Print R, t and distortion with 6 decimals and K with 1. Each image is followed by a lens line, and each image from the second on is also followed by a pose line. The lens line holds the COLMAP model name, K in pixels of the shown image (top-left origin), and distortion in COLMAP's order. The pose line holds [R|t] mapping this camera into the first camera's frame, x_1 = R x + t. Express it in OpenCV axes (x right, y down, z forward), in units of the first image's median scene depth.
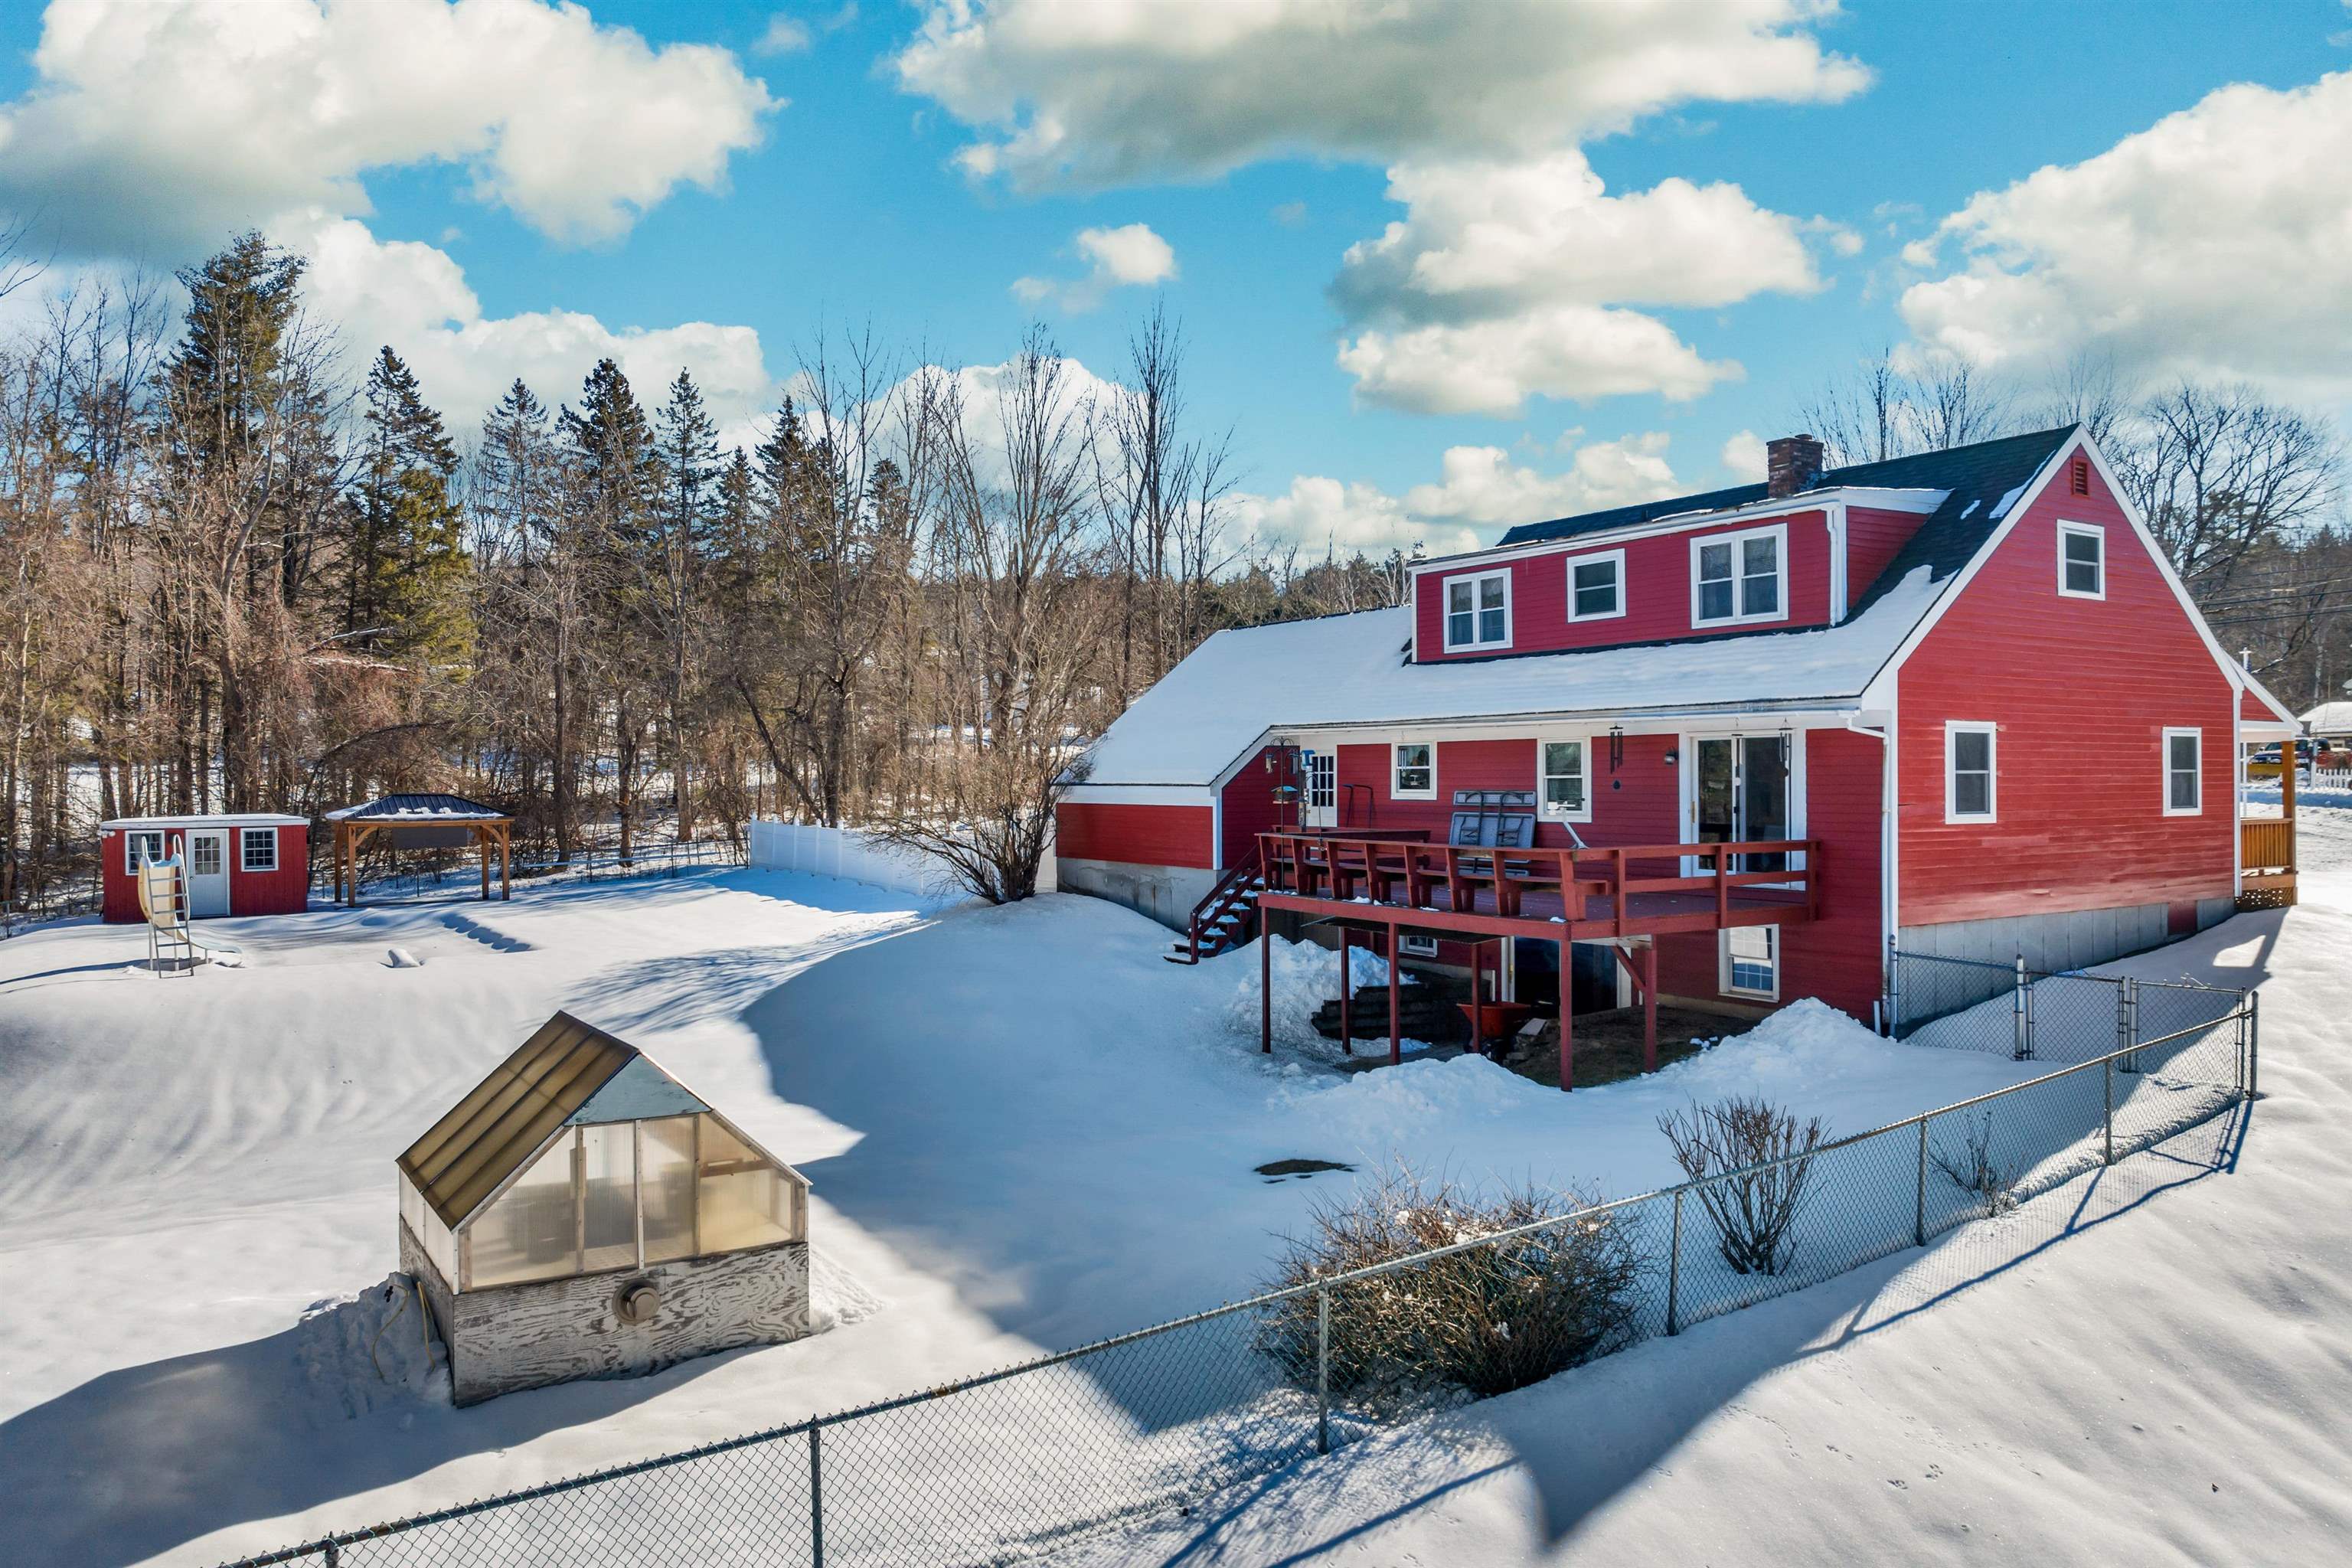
lens RADIAL K [[1657.9, 0, 1176.0], [0, 1657.9, 784.0], [0, 0, 1]] dist [-0.032528, -0.009841]
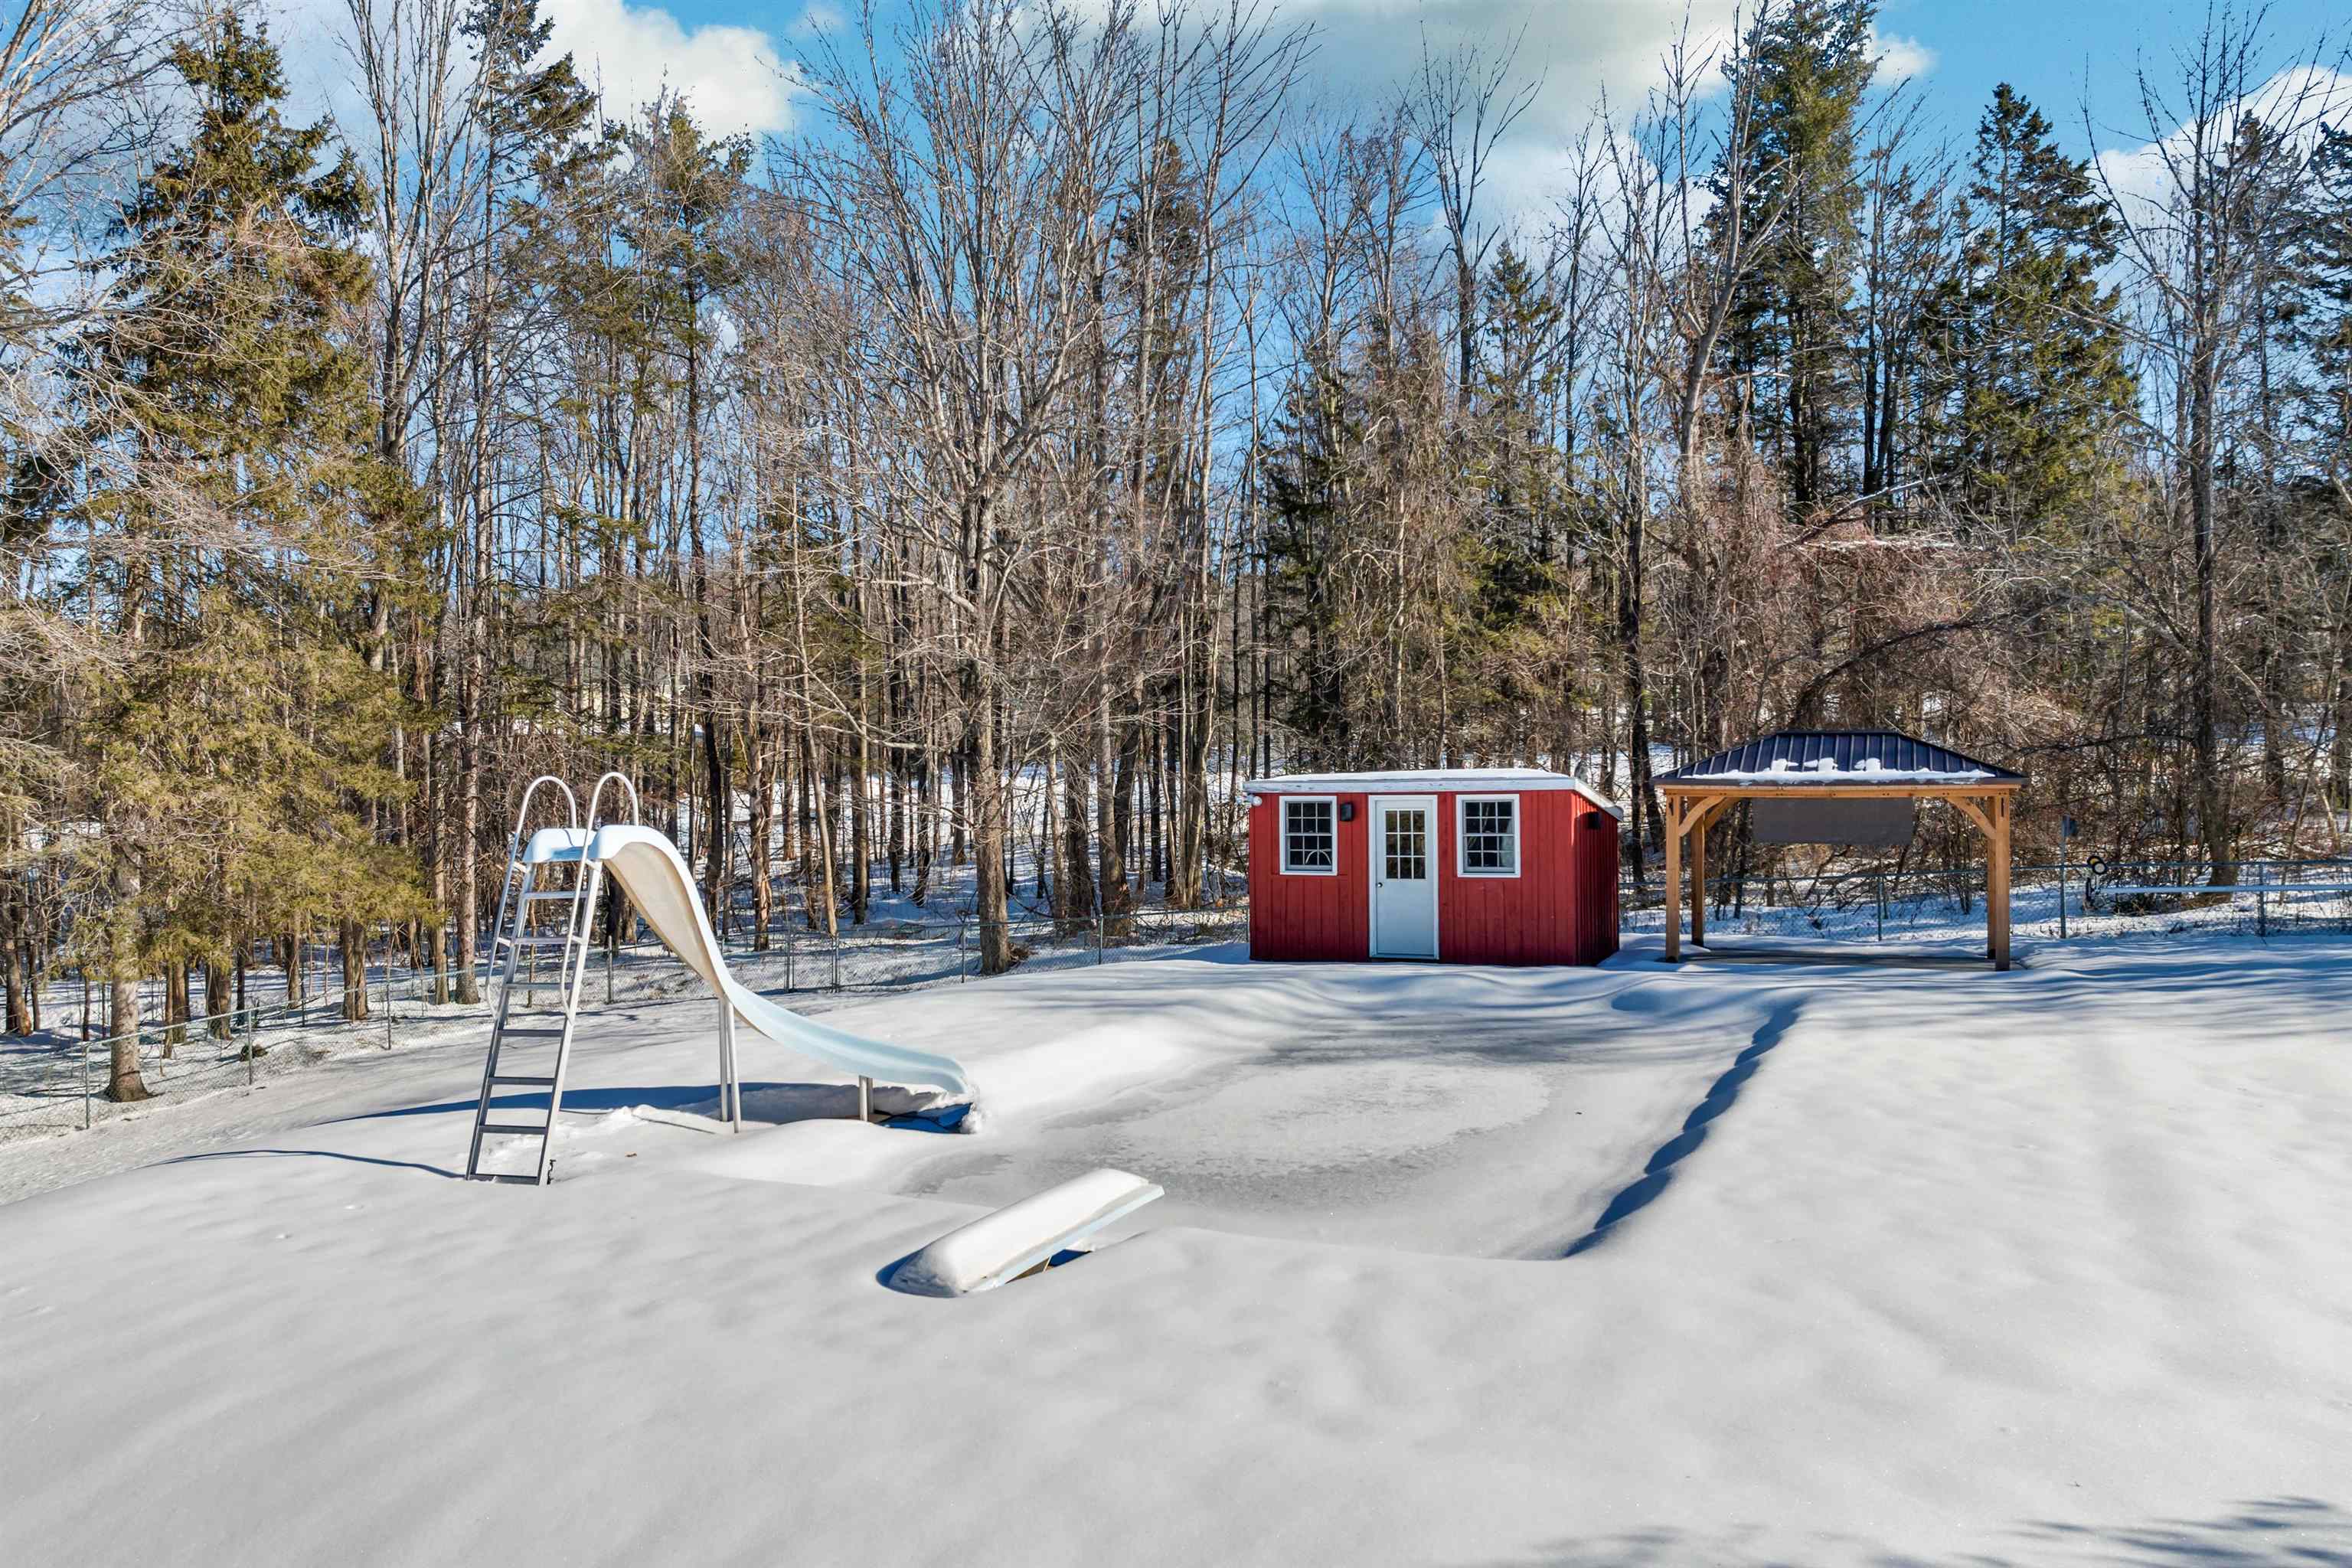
lens RADIAL K [[1657.9, 0, 1176.0], [0, 1657.9, 784.0], [0, 0, 1]] dist [-0.032528, -0.009841]
pose [[0.520227, 0.000188, -0.854028, -0.110766], [-0.000361, 1.000000, 0.000001, 0.016010], [0.854028, 0.000307, 0.520227, 0.439790]]
